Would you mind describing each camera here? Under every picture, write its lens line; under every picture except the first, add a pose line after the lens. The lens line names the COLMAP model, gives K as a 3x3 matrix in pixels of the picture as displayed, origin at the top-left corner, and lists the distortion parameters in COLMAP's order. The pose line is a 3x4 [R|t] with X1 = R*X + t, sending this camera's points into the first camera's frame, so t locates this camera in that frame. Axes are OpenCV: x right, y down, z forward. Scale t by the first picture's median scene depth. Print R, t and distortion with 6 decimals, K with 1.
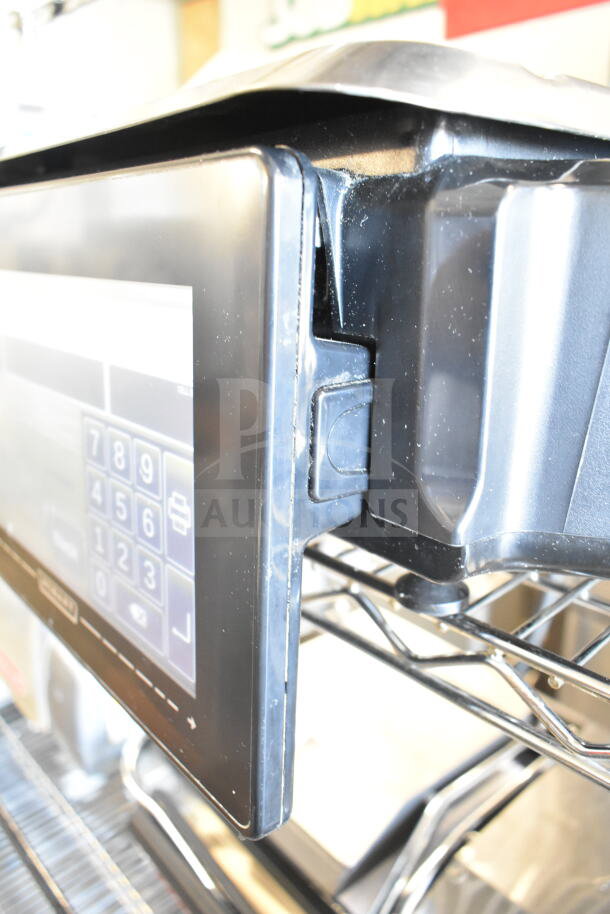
lens RADIAL K [[717.6, 0, 305.0], [0, 717.6, 457.0], [0, 0, 1]] dist [0.000296, 0.004103]
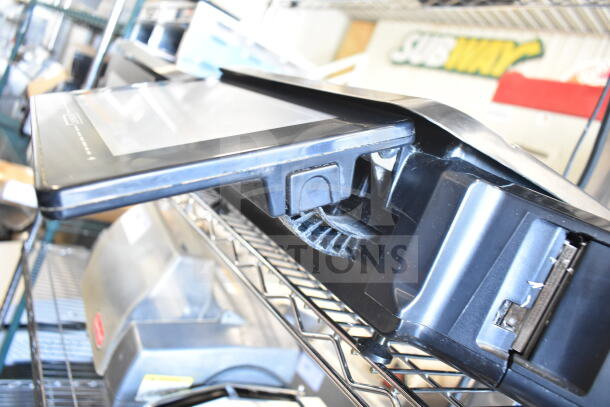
lens RADIAL K [[478.9, 0, 305.0], [0, 478.9, 203.5], [0, 0, 1]] dist [0.000296, 0.004103]
pose [[0.911126, 0.402128, -0.090239, -0.040430], [-0.412065, 0.892717, -0.182371, 0.147525], [0.007222, 0.203348, 0.979080, -0.365560]]
